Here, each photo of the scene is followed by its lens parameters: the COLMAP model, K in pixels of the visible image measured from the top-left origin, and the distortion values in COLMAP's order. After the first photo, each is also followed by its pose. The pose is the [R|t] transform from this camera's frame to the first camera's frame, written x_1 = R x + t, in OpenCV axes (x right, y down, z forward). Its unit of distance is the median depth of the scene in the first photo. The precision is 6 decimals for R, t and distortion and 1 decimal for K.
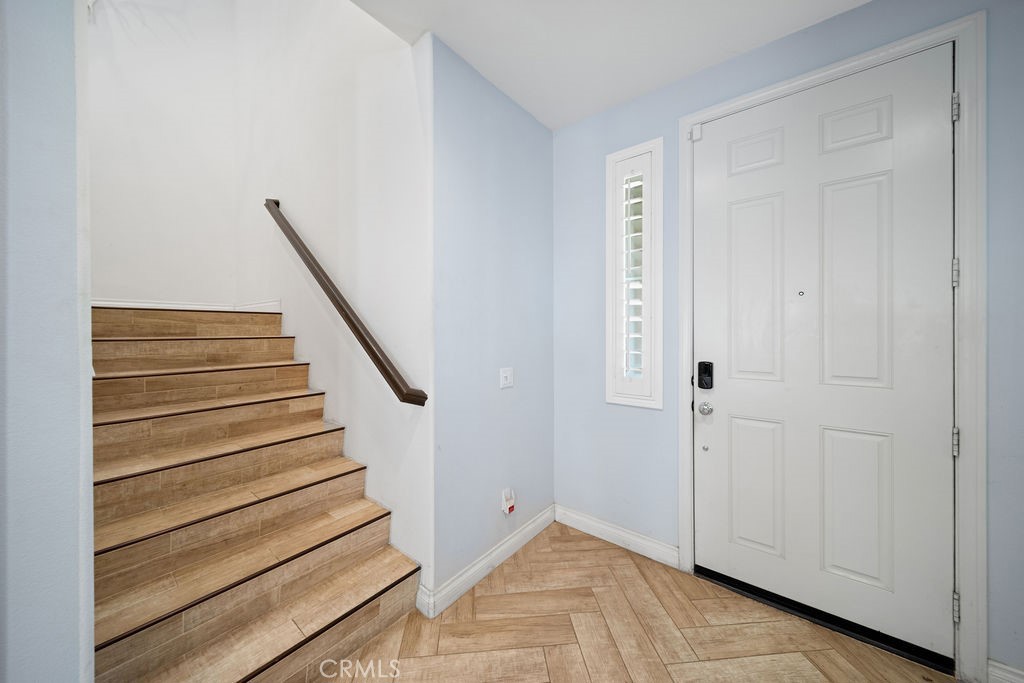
lens RADIAL K [[356.8, 0, 502.4], [0, 356.8, 338.1], [0, 0, 1]] dist [-0.000867, -0.001311]
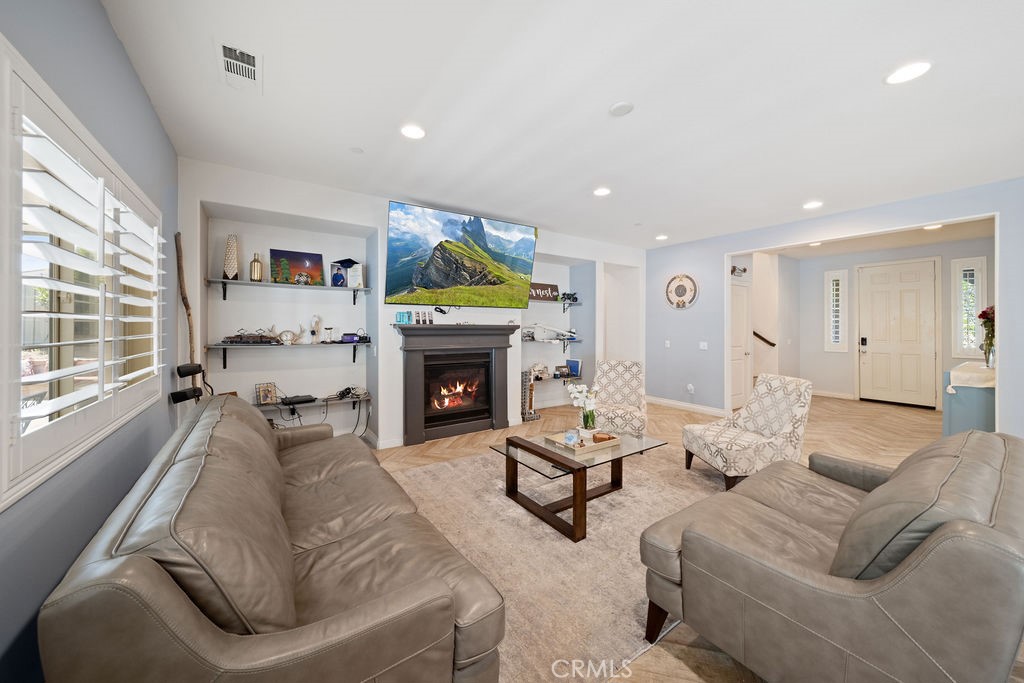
lens RADIAL K [[356.8, 0, 508.3], [0, 356.8, 326.0], [0, 0, 1]] dist [-0.000867, -0.001311]
pose [[0.955207, 0.001086, -0.295938, -1.698625], [-0.002825, 0.999981, -0.005450, -0.017206], [0.295926, 0.006042, 0.955192, -3.314477]]
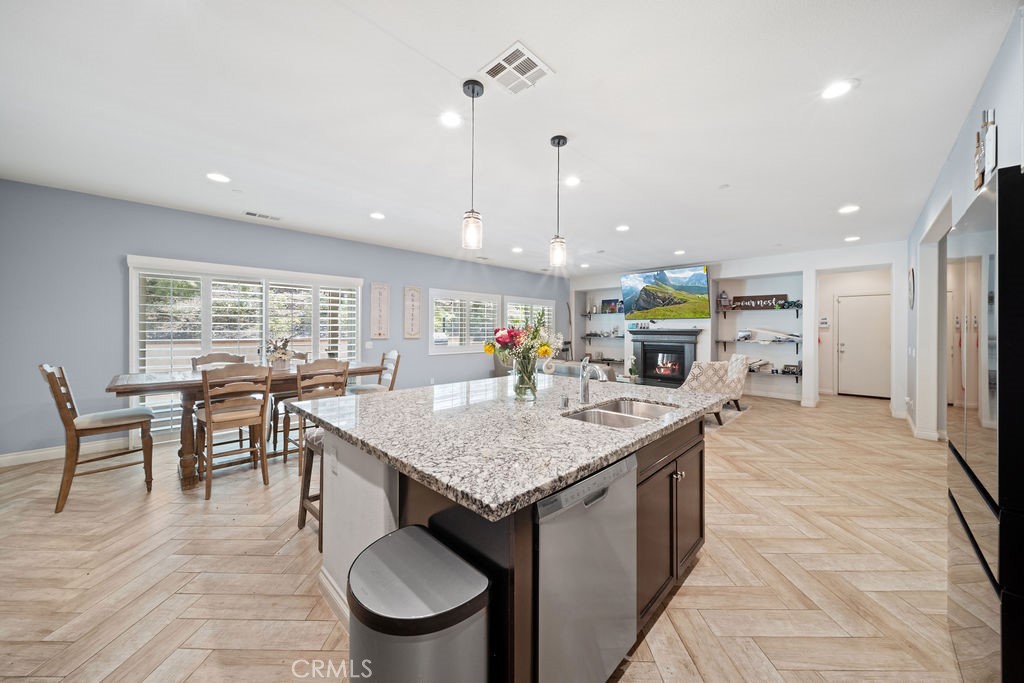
lens RADIAL K [[356.8, 0, 508.7], [0, 356.8, 330.9], [0, 0, 1]] dist [-0.000867, -0.001311]
pose [[-0.097887, -0.008010, -0.995165, 4.582008], [-0.014188, 0.999877, -0.006653, 0.087020], [0.995096, 0.013468, -0.097989, -2.027984]]
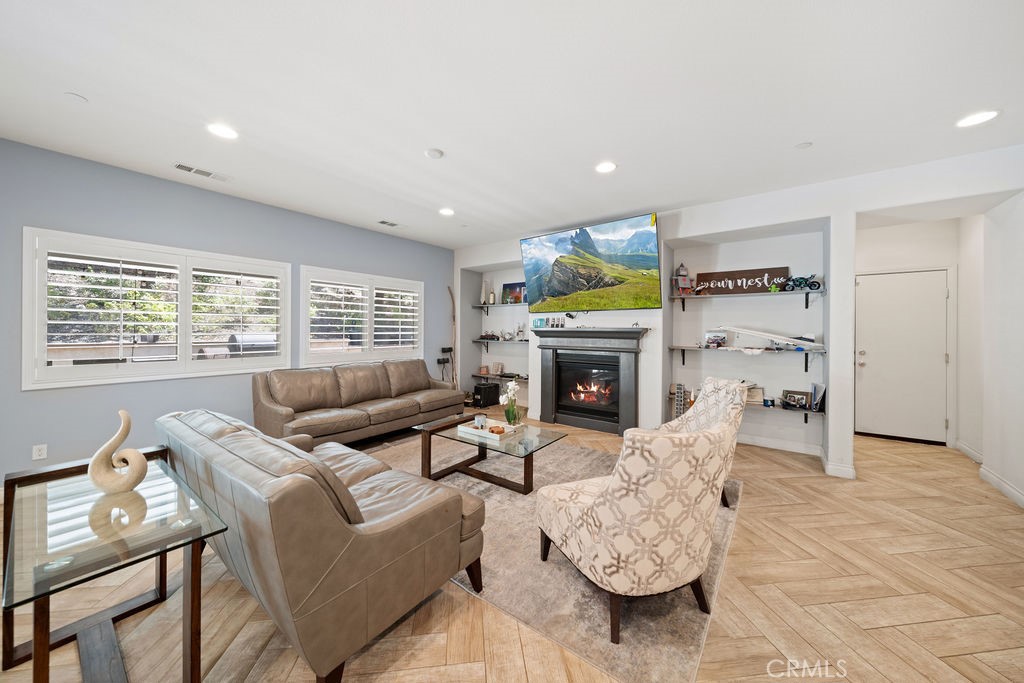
lens RADIAL K [[356.8, 0, 510.0], [0, 356.8, 332.6], [0, 0, 1]] dist [-0.000867, -0.001311]
pose [[0.037421, -0.001334, -0.999299, 1.069998], [-0.011127, 0.999937, -0.001752, 0.026744], [0.999238, 0.011185, 0.037404, -0.585940]]
